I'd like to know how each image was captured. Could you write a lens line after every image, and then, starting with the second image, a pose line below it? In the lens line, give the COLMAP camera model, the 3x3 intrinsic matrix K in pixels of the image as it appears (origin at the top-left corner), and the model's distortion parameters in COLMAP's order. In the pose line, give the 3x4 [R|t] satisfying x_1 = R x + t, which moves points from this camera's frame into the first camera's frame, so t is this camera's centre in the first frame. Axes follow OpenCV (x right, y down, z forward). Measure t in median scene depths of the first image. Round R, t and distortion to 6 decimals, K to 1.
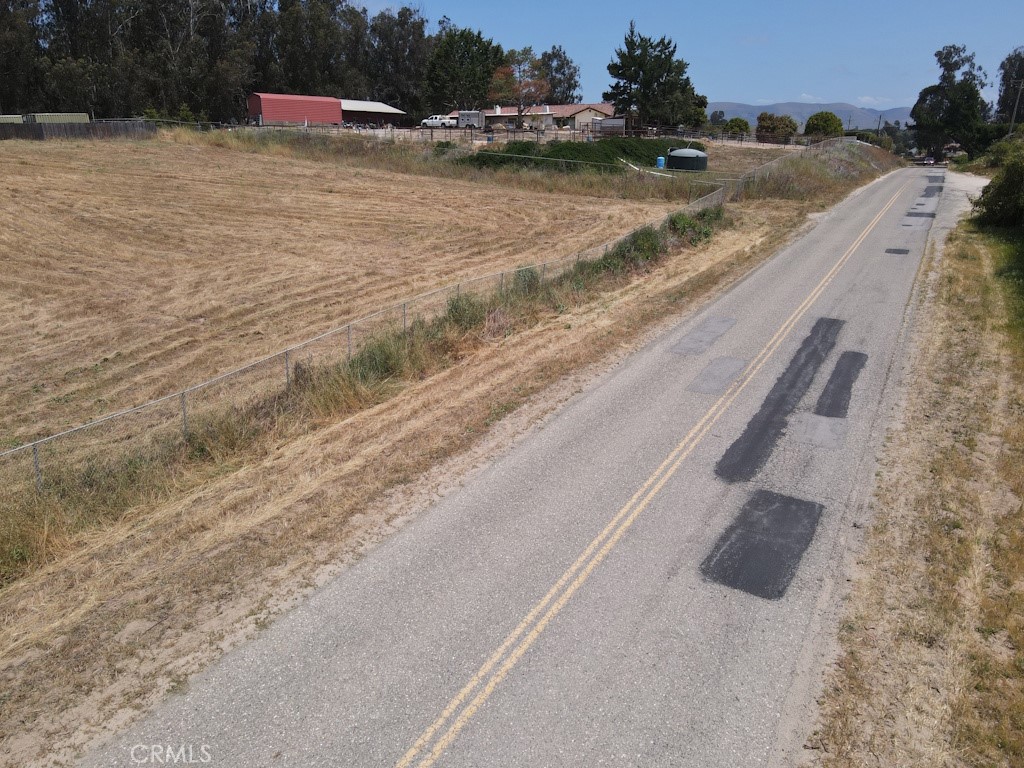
lens RADIAL K [[747.5, 0, 510.4], [0, 747.5, 380.7], [0, 0, 1]] dist [0.019590, -0.006271]
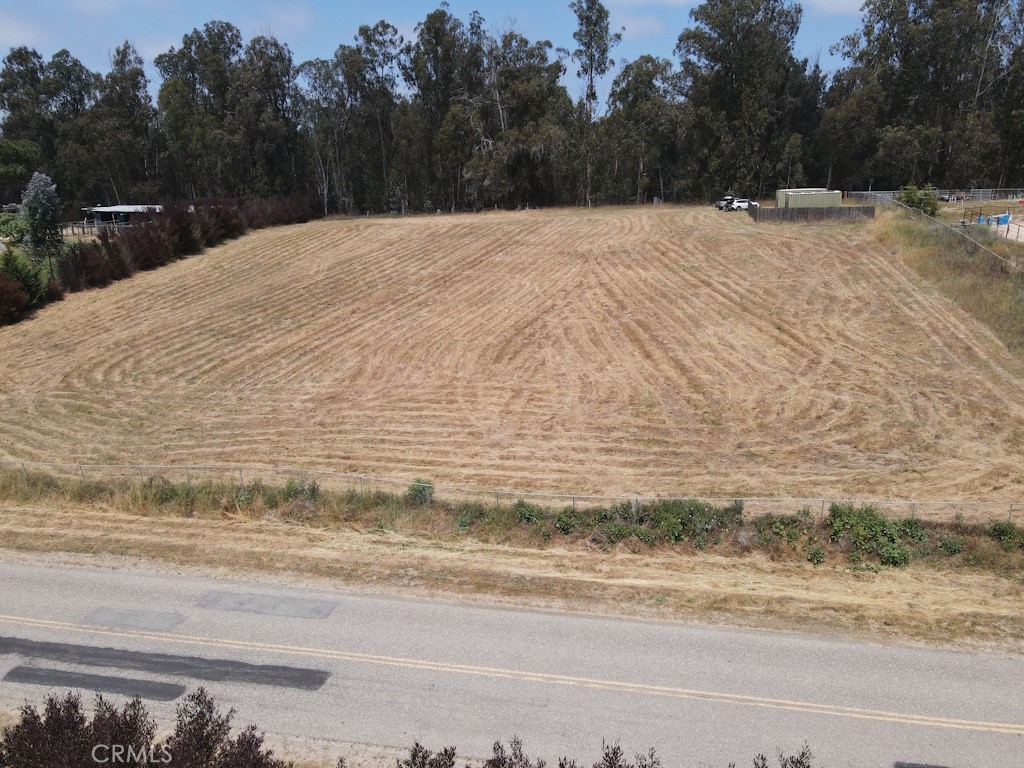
lens RADIAL K [[747.5, 0, 508.6], [0, 747.5, 381.8], [0, 0, 1]] dist [0.019590, -0.006271]
pose [[0.302642, 0.281855, -0.910475, 1.535169], [-0.279075, 0.939612, 0.198110, -0.820547], [0.911331, 0.194134, 0.363025, 1.078016]]
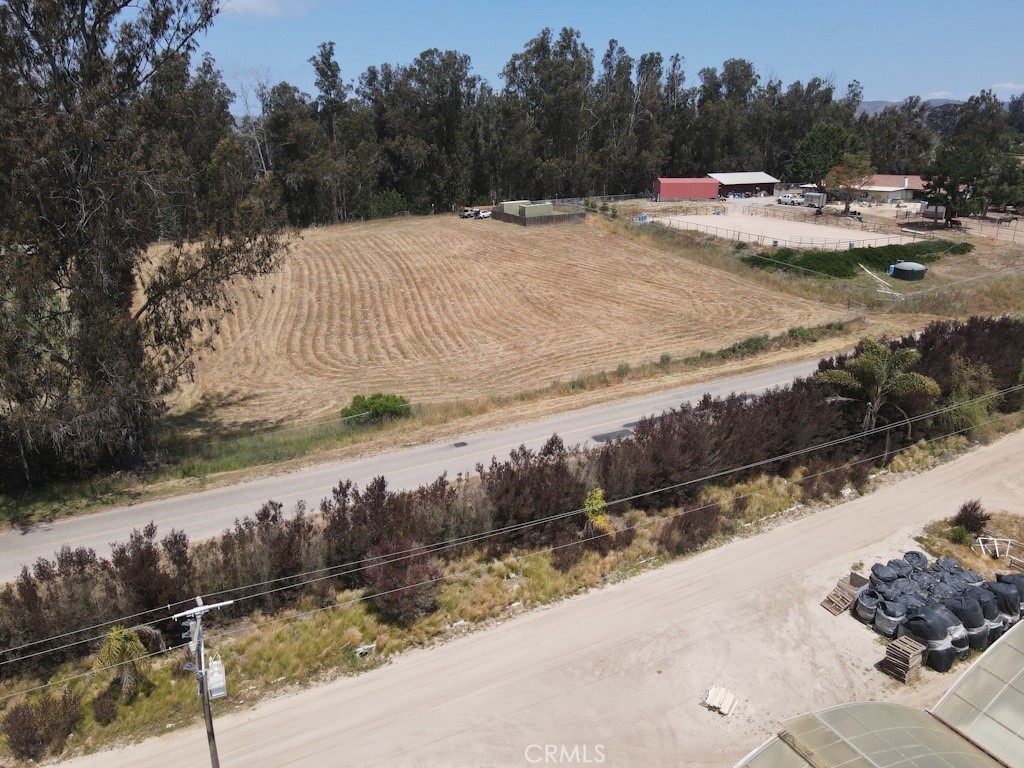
lens RADIAL K [[747.5, 0, 510.2], [0, 747.5, 379.3], [0, 0, 1]] dist [0.019590, -0.006271]
pose [[0.836017, 0.163433, -0.523799, 1.395999], [-0.158693, 0.985833, 0.054310, -0.186103], [0.525255, 0.037719, 0.850109, -2.126689]]
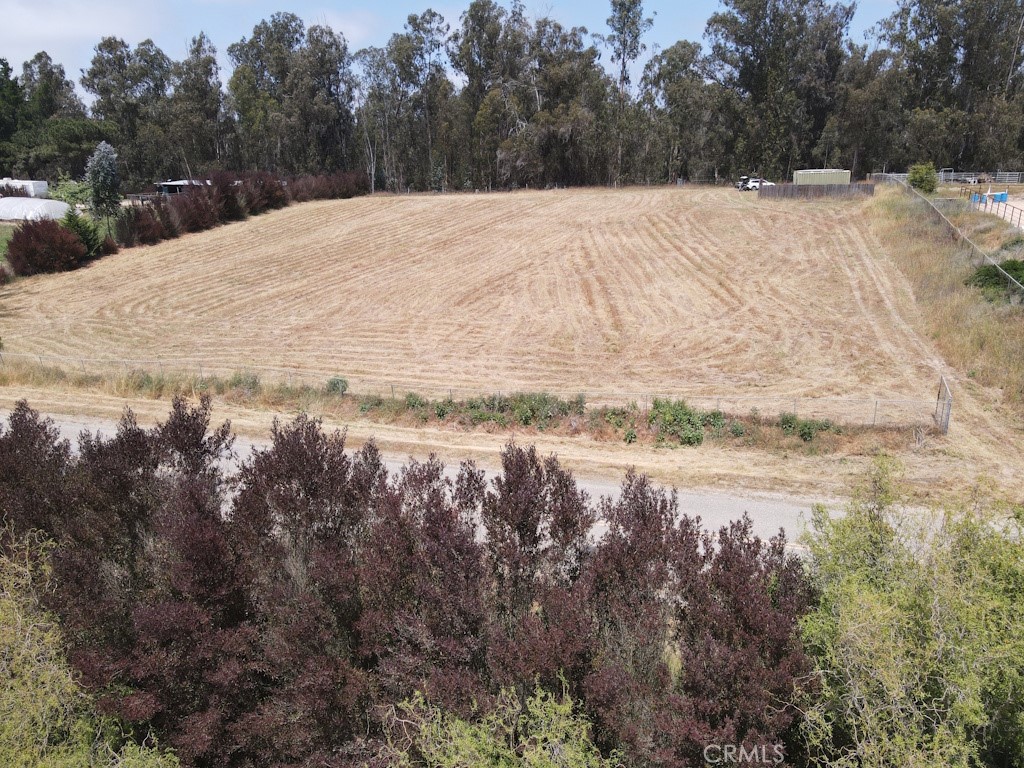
lens RADIAL K [[747.5, 0, 507.3], [0, 747.5, 380.1], [0, 0, 1]] dist [0.019590, -0.006271]
pose [[0.196507, 0.296749, -0.934518, 2.002215], [-0.293932, 0.927096, 0.232586, -0.825935], [0.935408, 0.228980, 0.269405, 1.433321]]
